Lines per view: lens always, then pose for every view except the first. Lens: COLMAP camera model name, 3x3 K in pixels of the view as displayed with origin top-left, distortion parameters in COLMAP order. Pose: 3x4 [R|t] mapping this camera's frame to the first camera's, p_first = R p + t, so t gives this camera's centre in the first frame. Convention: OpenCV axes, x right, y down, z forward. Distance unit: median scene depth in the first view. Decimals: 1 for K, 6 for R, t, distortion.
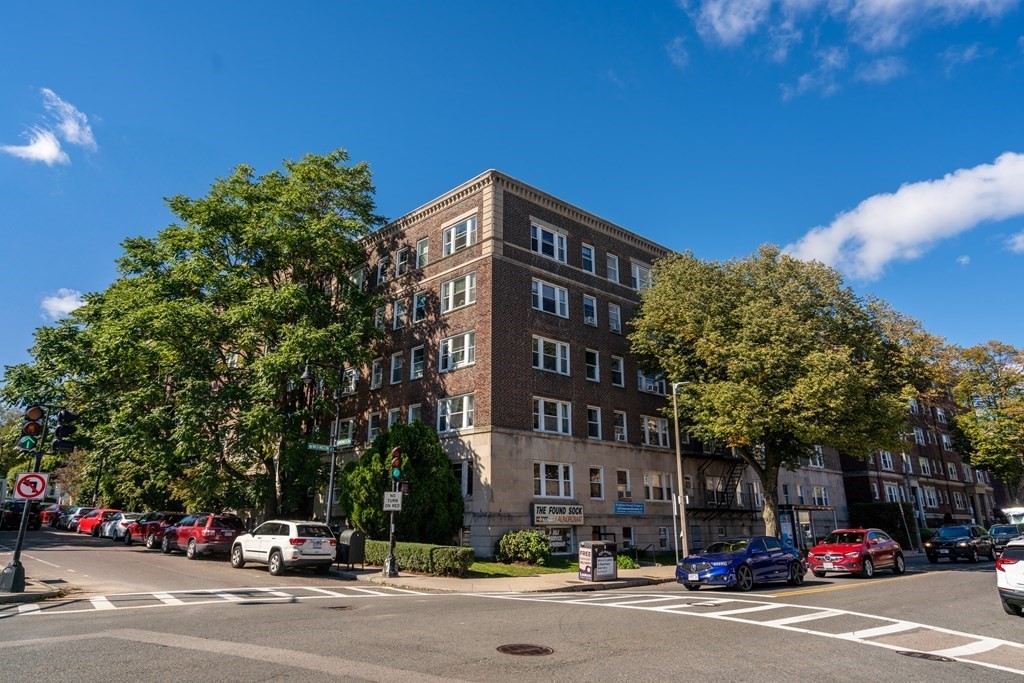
lens RADIAL K [[612.4, 0, 512.0], [0, 612.4, 341.5], [0, 0, 1]] dist [0.000654, 0.001676]
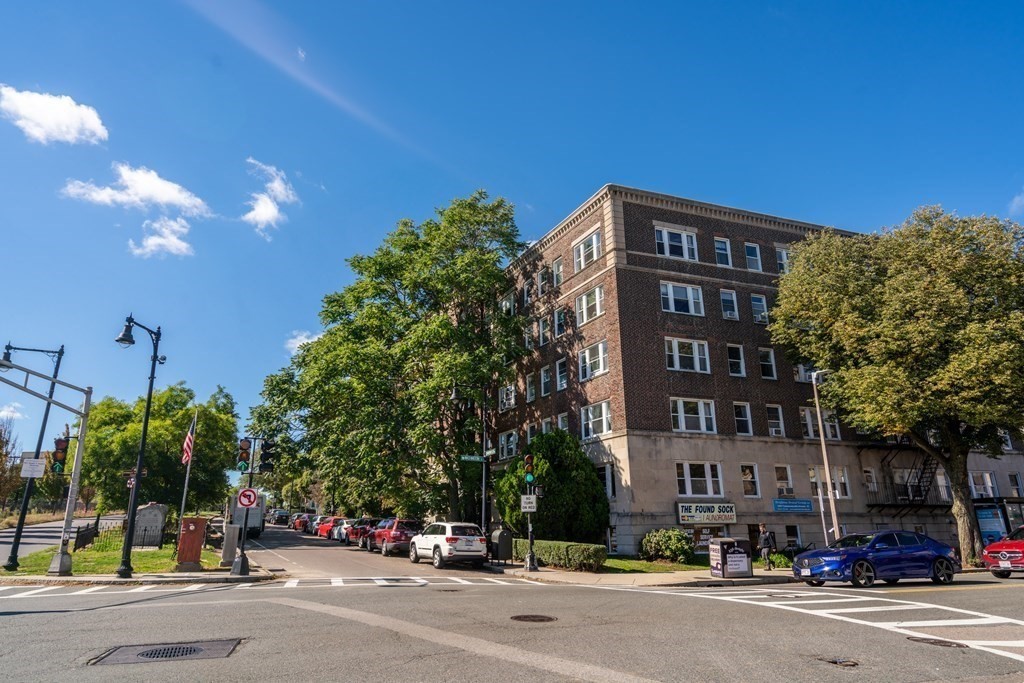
lens RADIAL K [[612.4, 0, 512.0], [0, 612.4, 341.5], [0, 0, 1]] dist [0.000654, 0.001676]
pose [[0.939500, -0.110936, -0.324086, 0.125763], [0.108348, 0.993771, -0.026082, -0.004720], [0.324961, -0.010610, 0.945668, -0.045281]]
